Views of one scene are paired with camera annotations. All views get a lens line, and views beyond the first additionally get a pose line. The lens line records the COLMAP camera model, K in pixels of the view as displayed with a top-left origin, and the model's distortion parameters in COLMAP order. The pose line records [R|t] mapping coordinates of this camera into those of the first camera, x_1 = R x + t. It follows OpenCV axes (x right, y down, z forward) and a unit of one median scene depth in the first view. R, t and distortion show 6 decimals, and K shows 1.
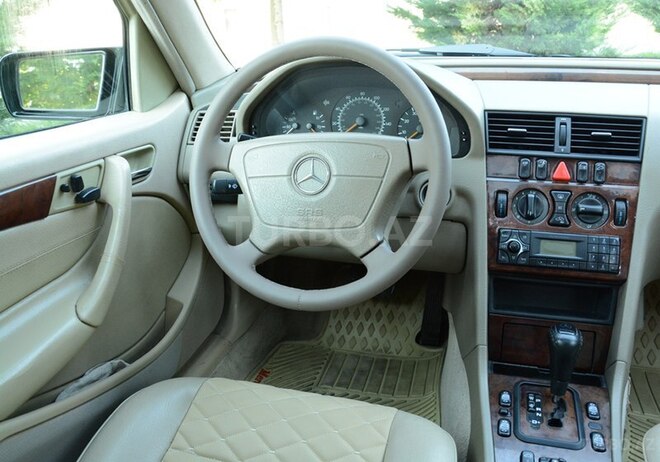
lens RADIAL K [[560.3, 0, 330.0], [0, 560.3, 231.0], [0, 0, 1]] dist [-0.126876, 0.001607]
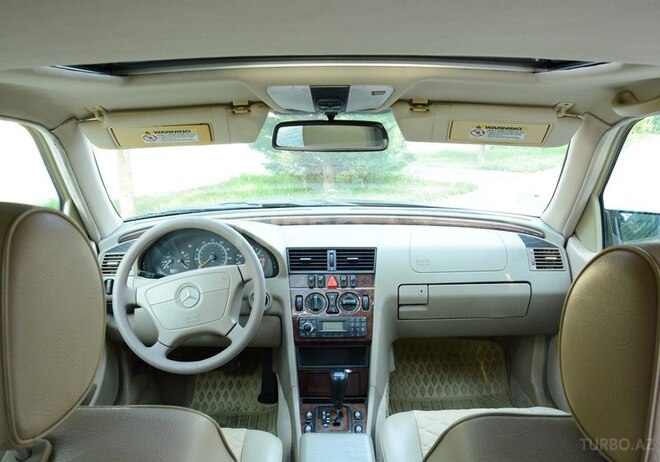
lens RADIAL K [[560.3, 0, 330.0], [0, 560.3, 231.0], [0, 0, 1]] dist [-0.126876, 0.001607]
pose [[0.957643, -0.039916, 0.285178, -0.085606], [0.084778, 0.985535, -0.146743, -0.006911], [-0.275195, 0.164704, 0.947175, -0.717115]]
